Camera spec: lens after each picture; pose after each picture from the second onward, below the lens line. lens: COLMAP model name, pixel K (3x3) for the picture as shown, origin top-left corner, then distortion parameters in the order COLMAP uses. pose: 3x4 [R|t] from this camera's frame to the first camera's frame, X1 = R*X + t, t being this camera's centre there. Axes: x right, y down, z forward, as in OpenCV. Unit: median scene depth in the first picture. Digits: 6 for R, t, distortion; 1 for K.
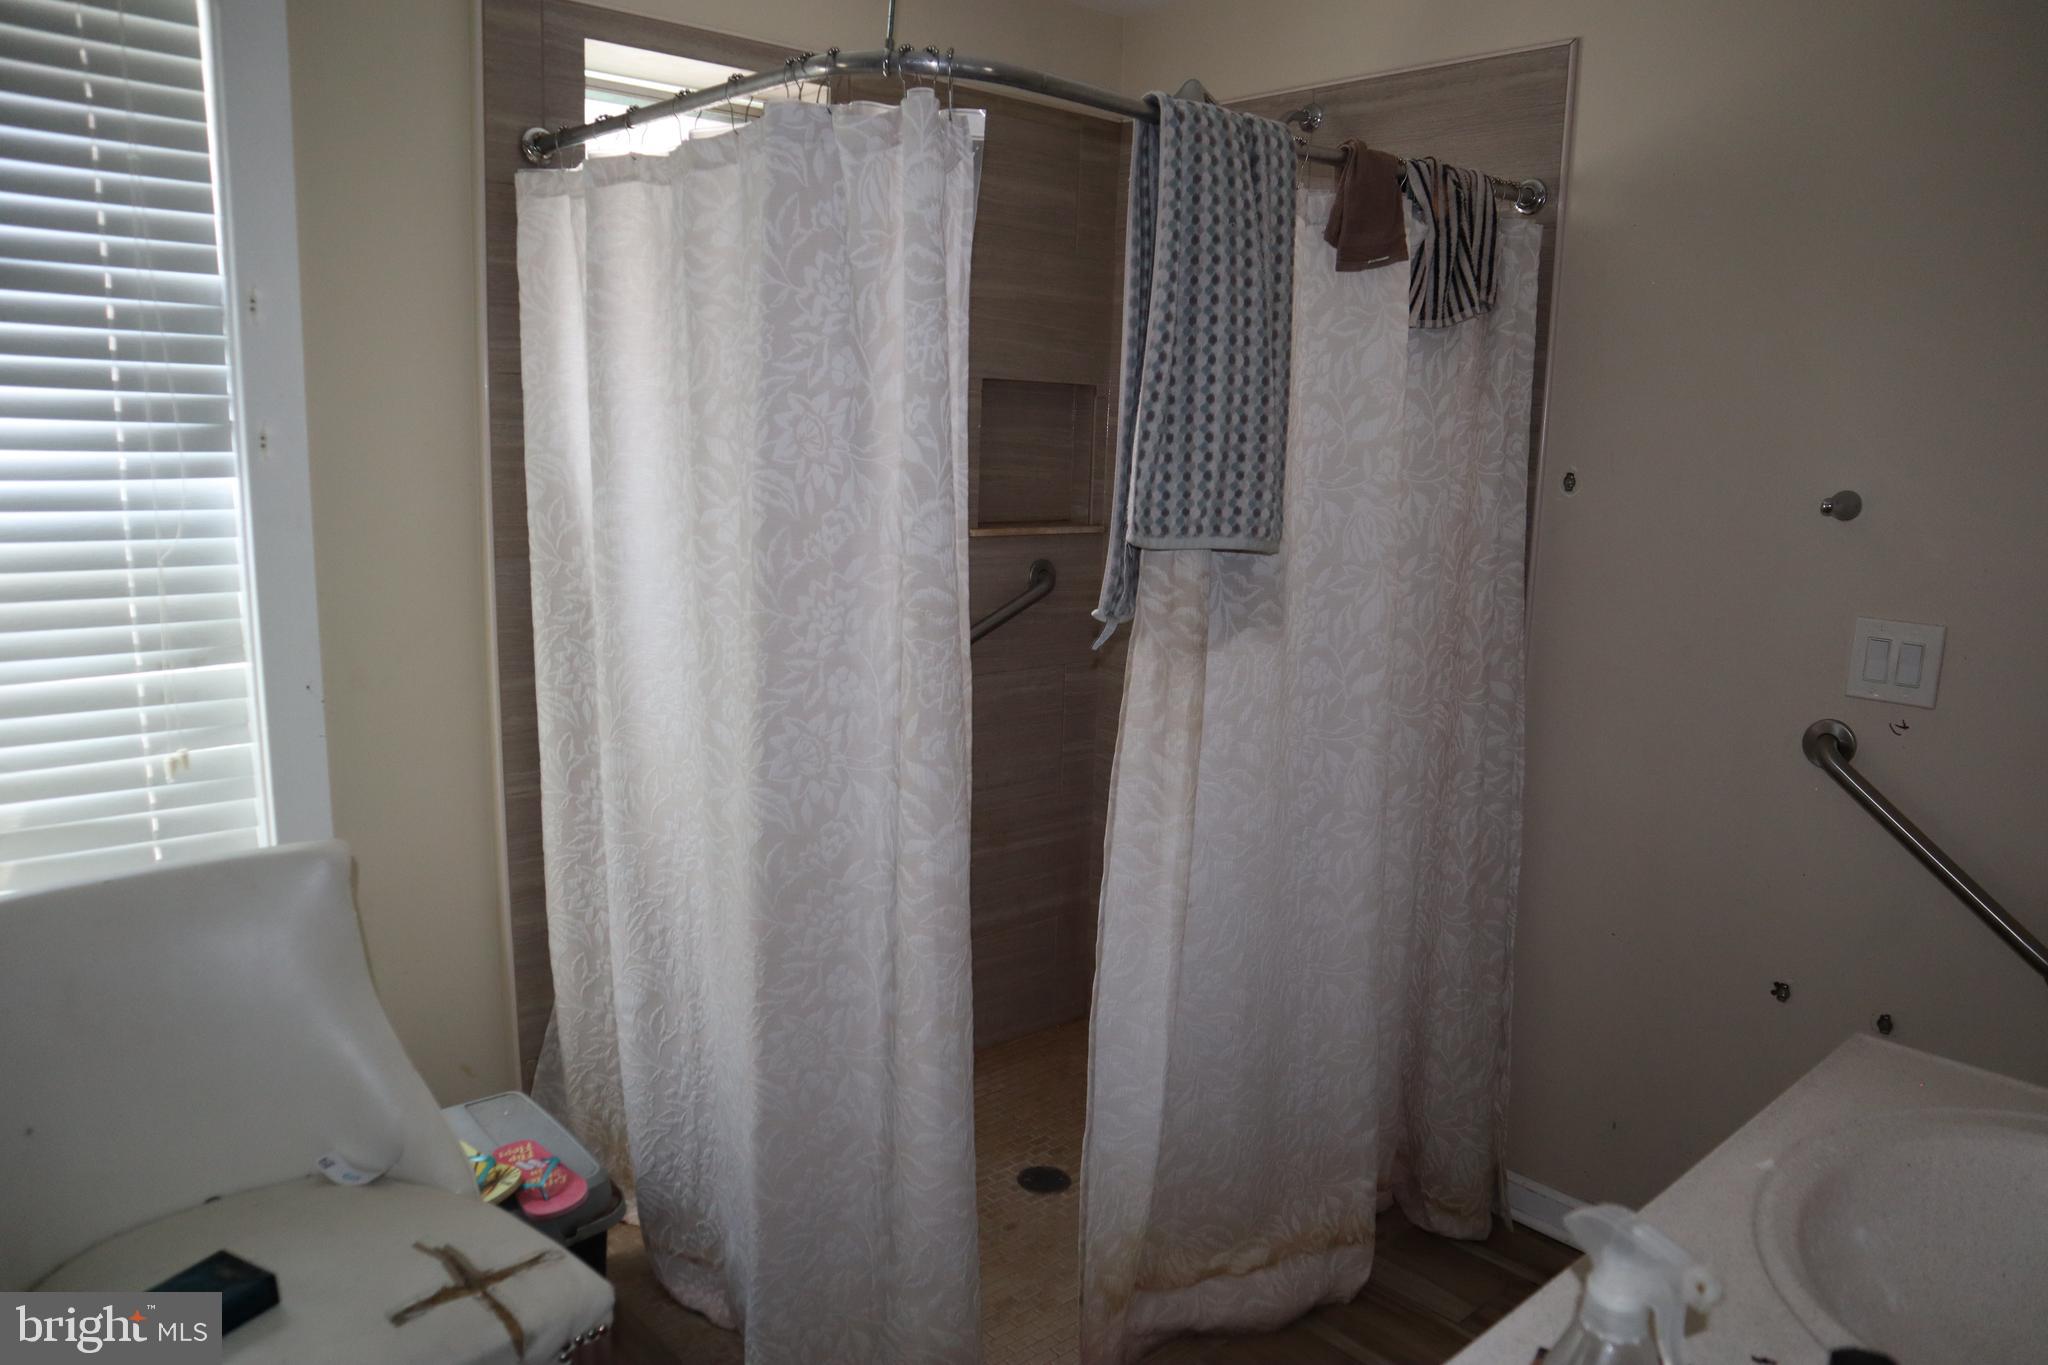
lens RADIAL K [[1429.2, 0, 1033.7], [0, 1429.2, 723.4], [0, 0, 1]] dist [-0.124519, 0.082859]
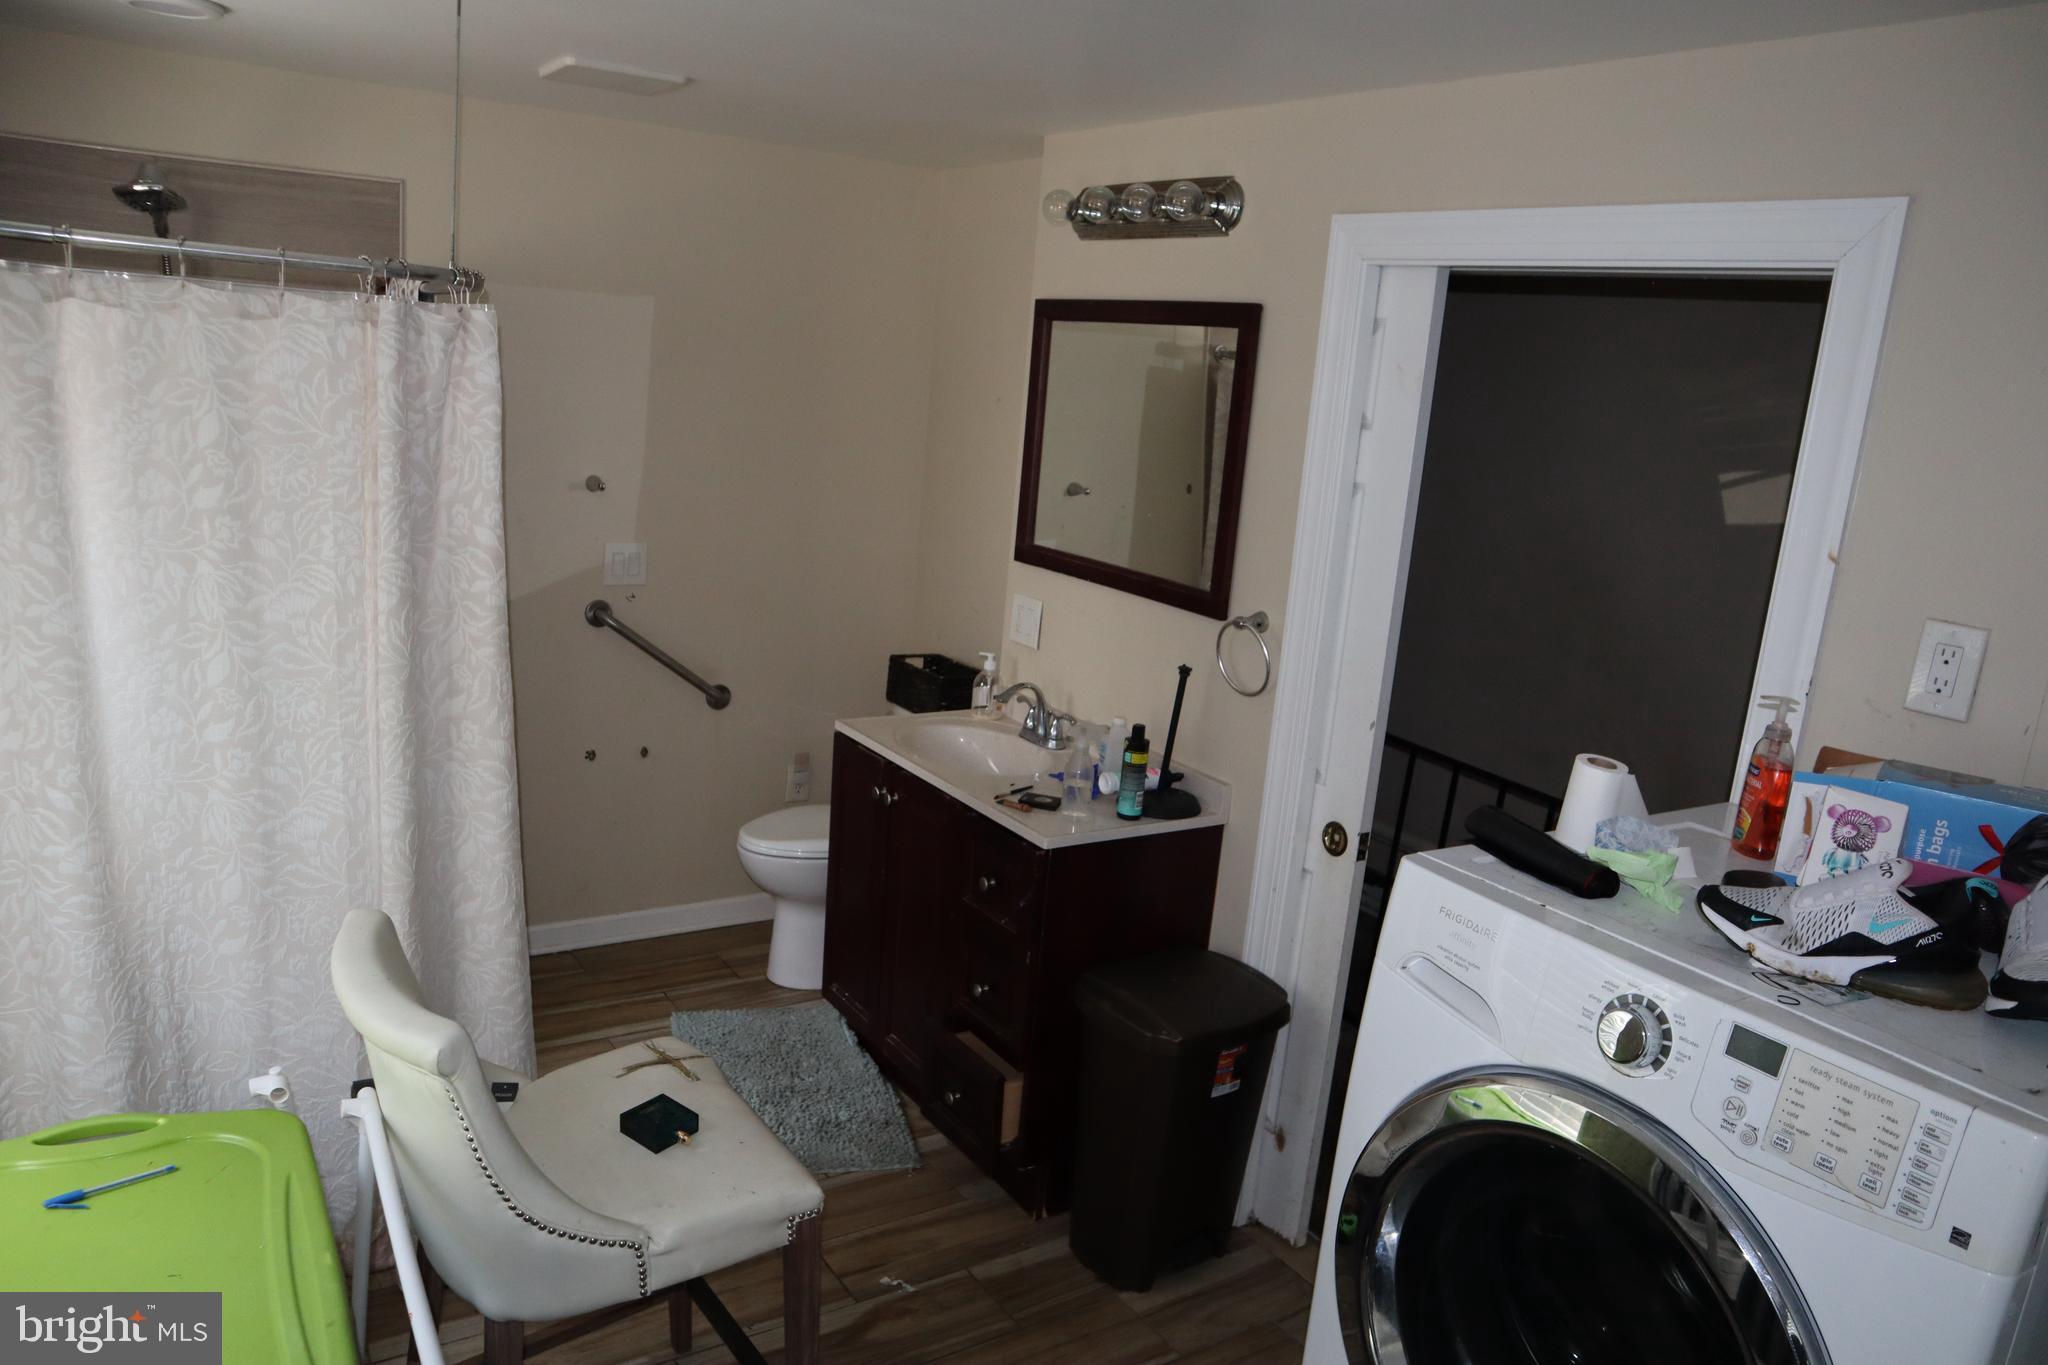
lens RADIAL K [[1429.2, 0, 1015.3], [0, 1429.2, 711.0], [0, 0, 1]] dist [-0.124519, 0.082859]
pose [[0.153377, -0.250901, 0.955785, -1.082230], [0.130197, 0.963928, 0.232146, -0.208535], [-0.979553, 0.088835, 0.180511, 0.135309]]
